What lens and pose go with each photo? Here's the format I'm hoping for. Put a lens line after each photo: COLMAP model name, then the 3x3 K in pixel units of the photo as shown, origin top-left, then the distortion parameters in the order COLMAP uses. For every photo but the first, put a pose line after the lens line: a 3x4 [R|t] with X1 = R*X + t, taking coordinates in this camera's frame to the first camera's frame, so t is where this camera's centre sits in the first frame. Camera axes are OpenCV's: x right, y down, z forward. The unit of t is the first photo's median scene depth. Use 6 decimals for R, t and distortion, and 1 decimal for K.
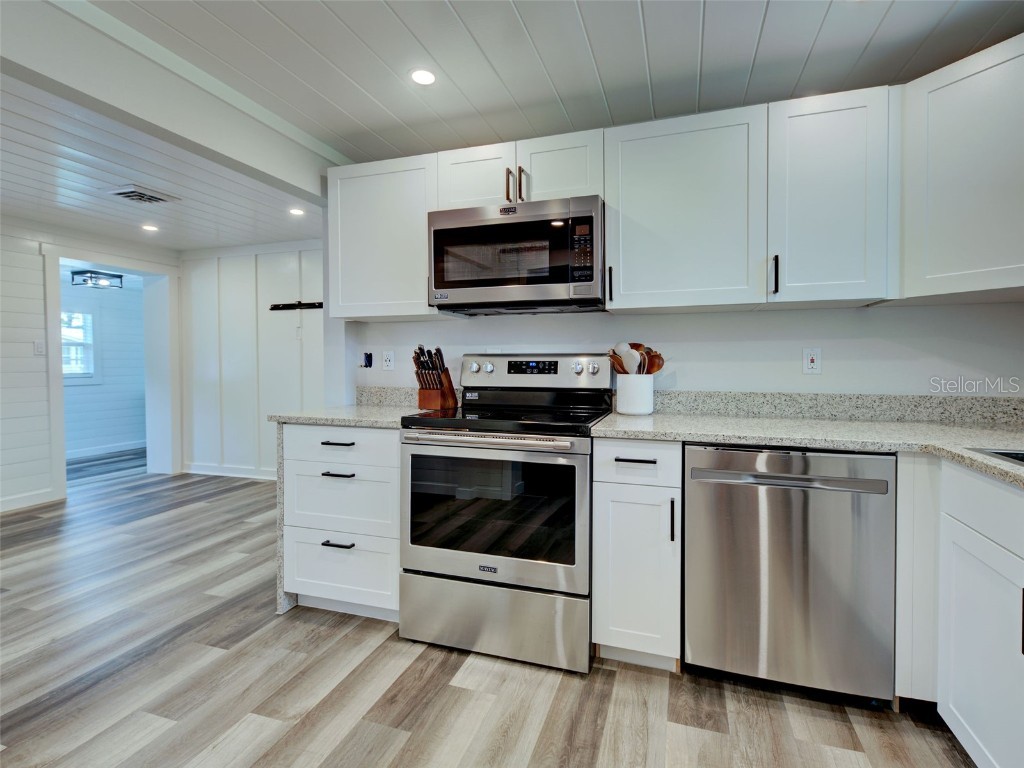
lens RADIAL K [[524.0, 0, 467.6], [0, 524.0, 377.4], [0, 0, 1]] dist [0.004183, -0.001079]
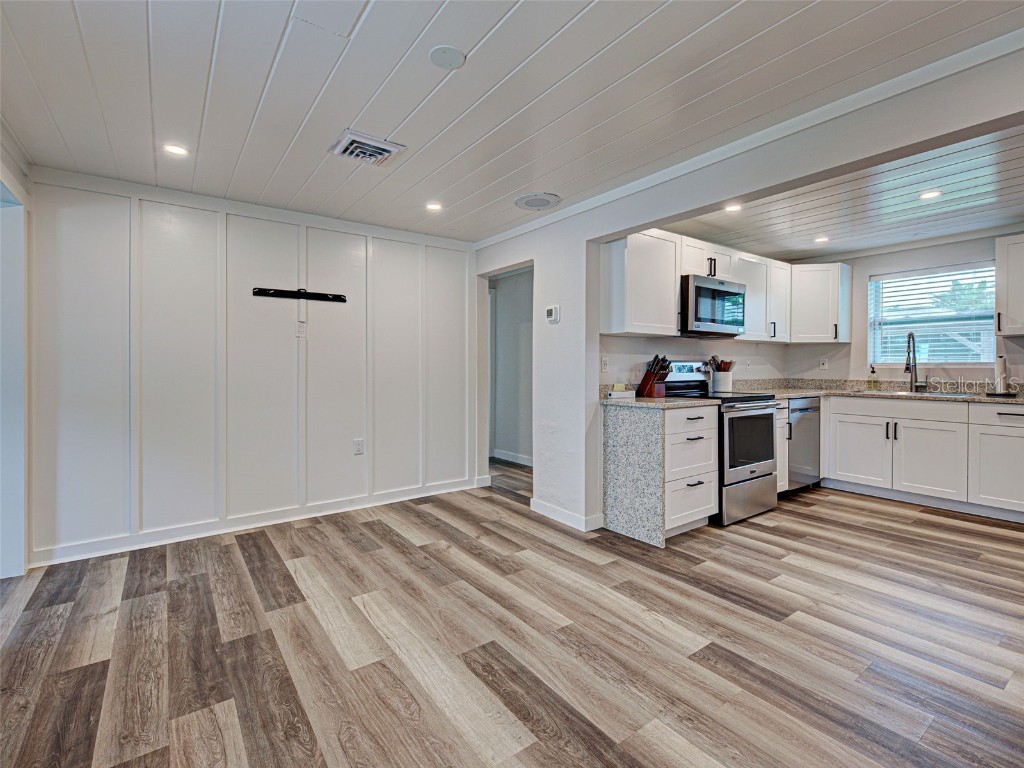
lens RADIAL K [[517.5, 0, 585.8], [0, 517.5, 375.9], [0, 0, 1]] dist [0.004745, -0.001484]
pose [[0.483842, -0.016493, 0.875000, -1.134803], [0.026859, 0.999631, 0.003990, -0.008644], [-0.874743, 0.021571, 0.484106, 0.352161]]
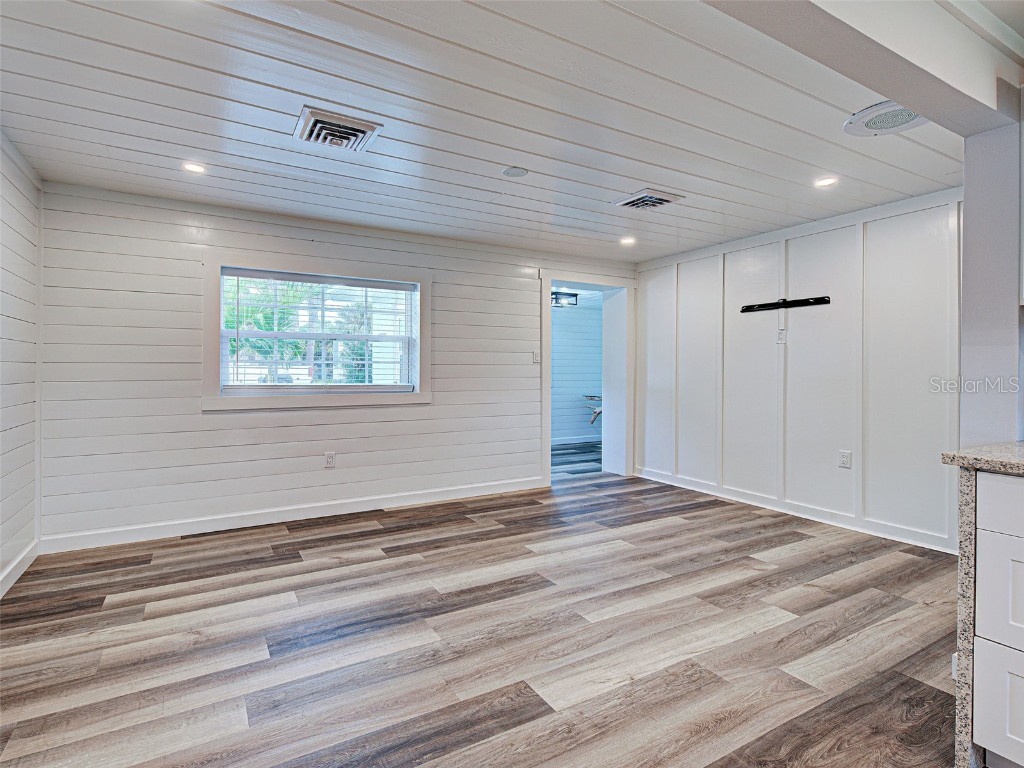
lens RADIAL K [[461.7, 0, 457.3], [0, 461.7, 370.2], [0, 0, 1]] dist [0.006962, -0.000108]
pose [[0.747069, 0.007339, -0.664706, -0.304855], [-0.025611, 0.999514, -0.017750, -0.003329], [0.664253, 0.030284, 0.746894, 0.120259]]
